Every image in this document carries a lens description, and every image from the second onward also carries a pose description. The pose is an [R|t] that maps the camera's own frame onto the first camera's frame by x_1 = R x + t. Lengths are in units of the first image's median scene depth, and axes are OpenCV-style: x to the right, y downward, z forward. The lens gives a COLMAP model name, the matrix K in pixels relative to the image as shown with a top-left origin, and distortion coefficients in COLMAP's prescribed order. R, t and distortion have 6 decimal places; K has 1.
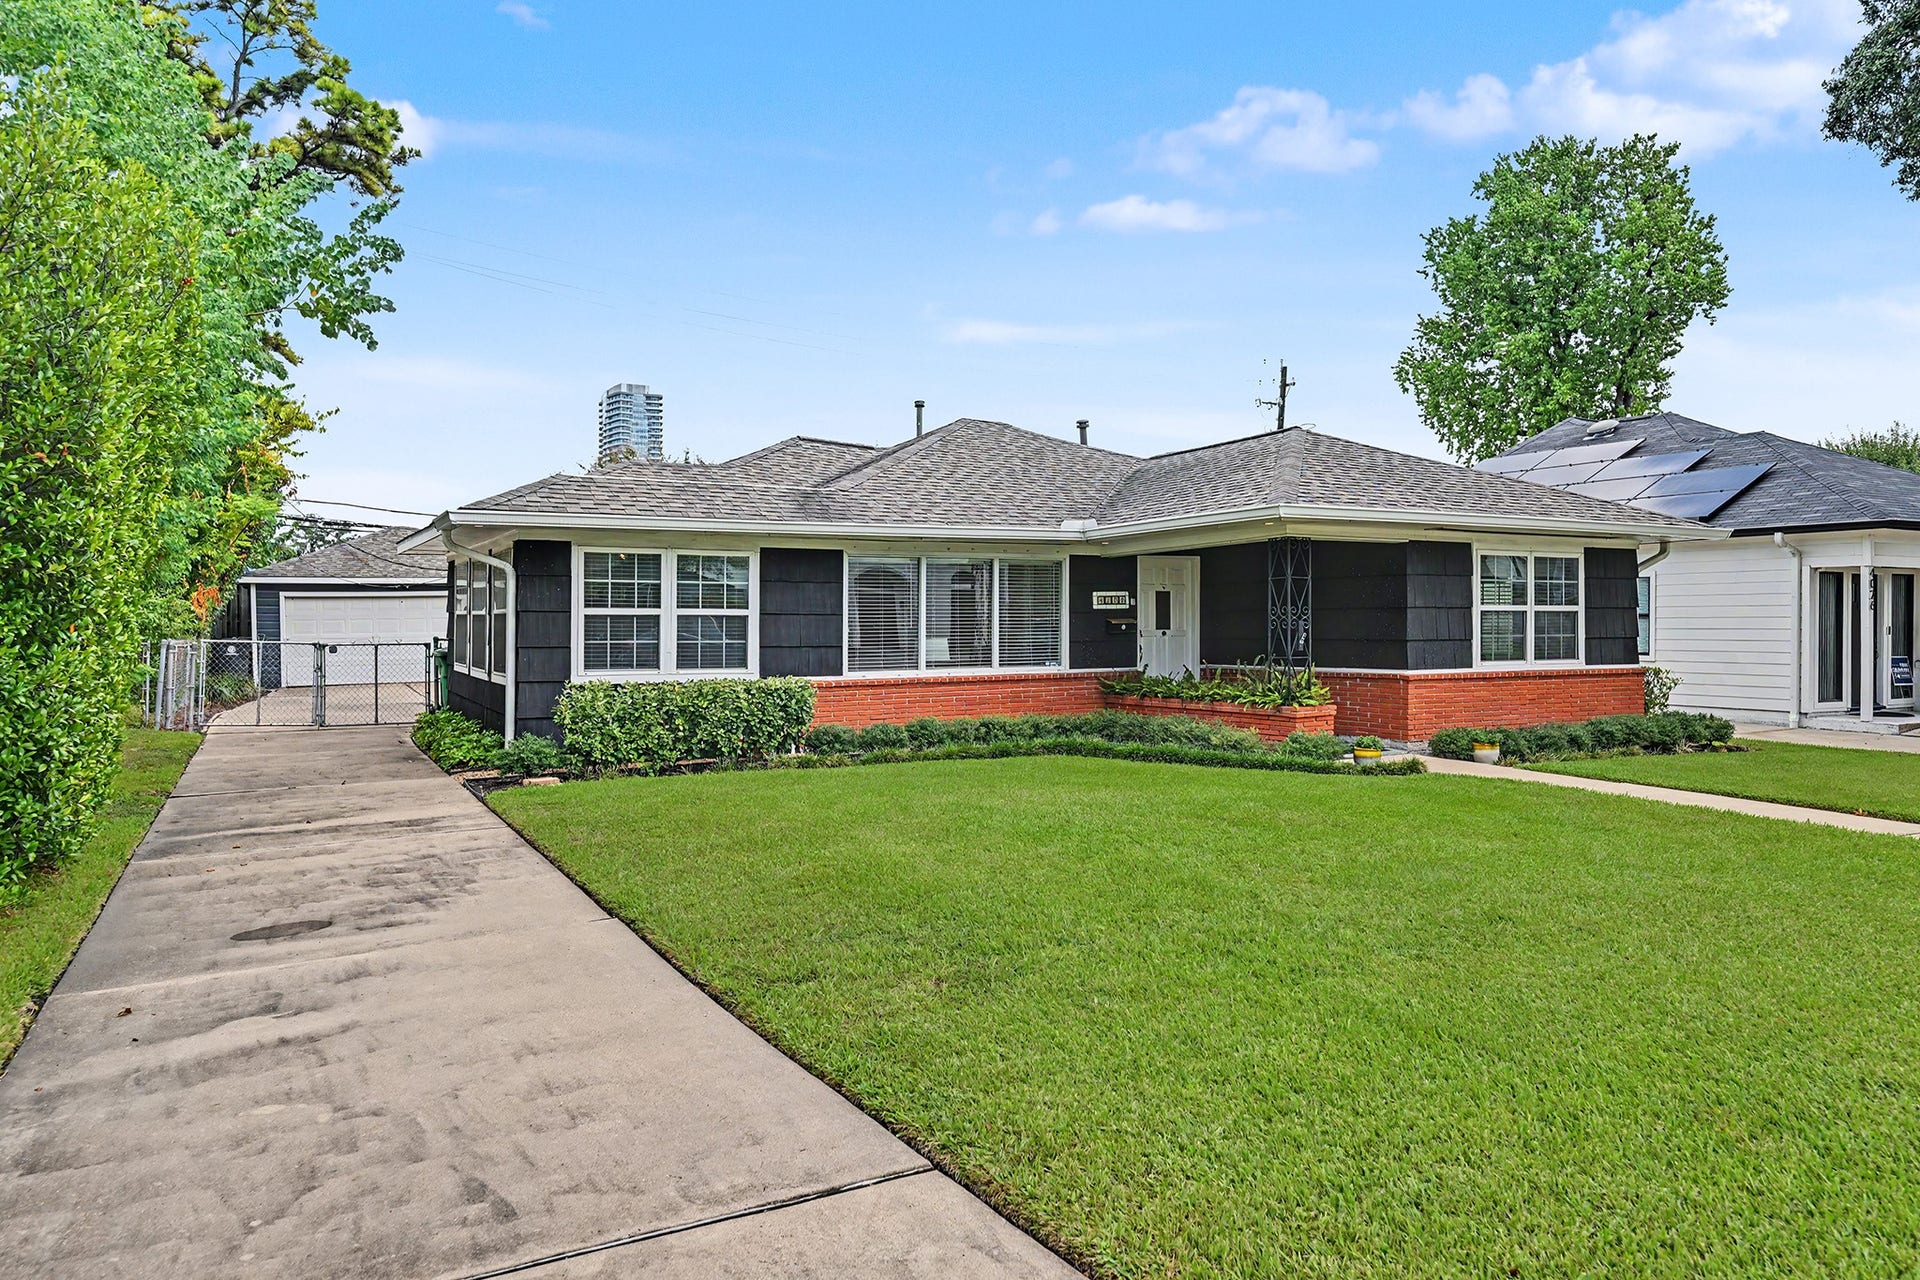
lens RADIAL K [[1244.5, 0, 960.0], [0, 1244.5, 640.0], [0, 0, 1]] dist [-0.000570, -0.000084]
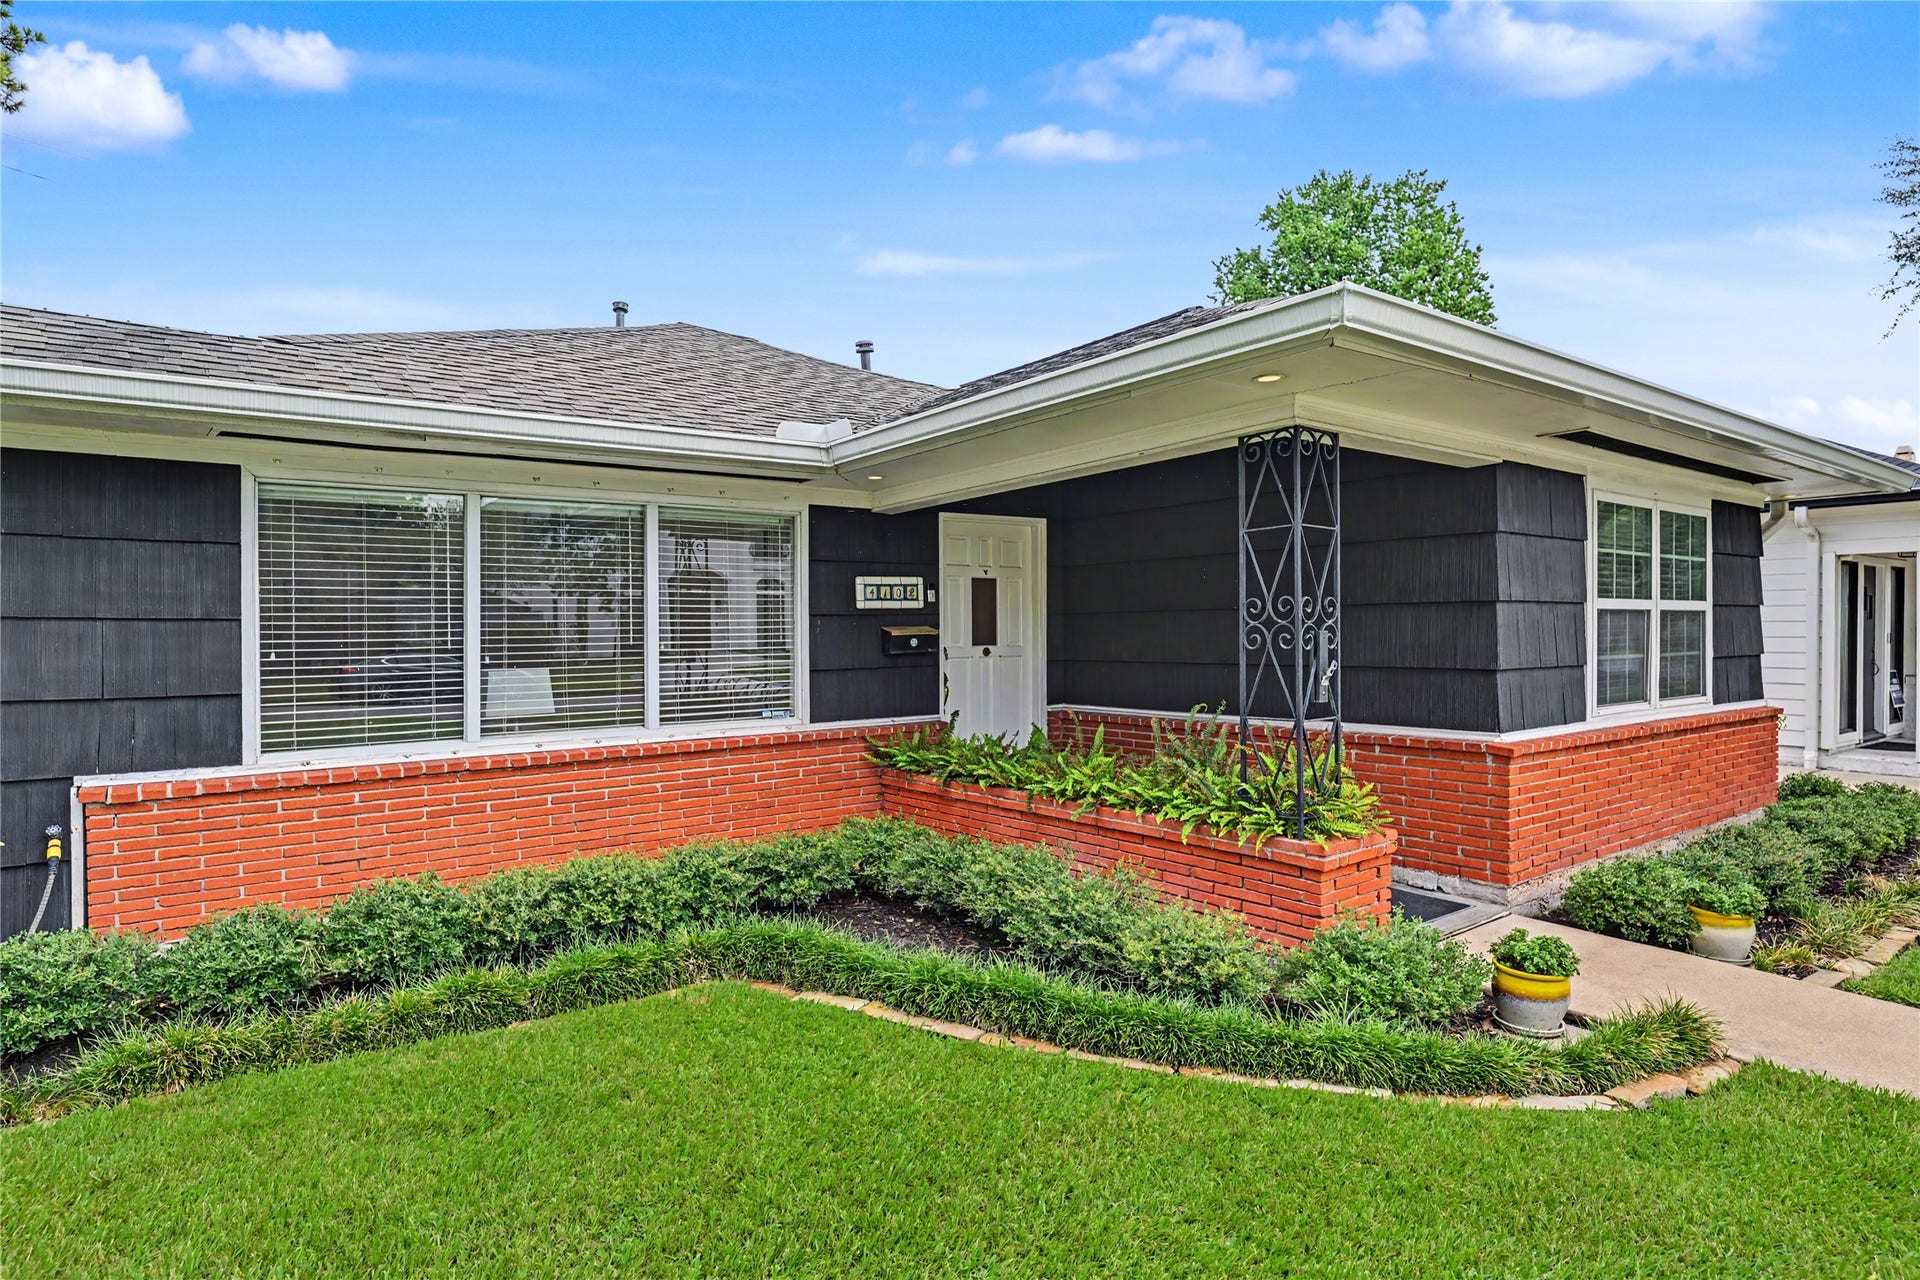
lens RADIAL K [[882.6, 0, 960.0], [0, 882.6, 640.0], [0, 0, 1]] dist [-0.000696, -0.000195]
pose [[0.988559, -0.005449, 0.150735, 0.095209], [0.005521, 0.999985, -0.000060, -0.011361], [-0.150732, 0.000891, 0.988574, 0.629819]]
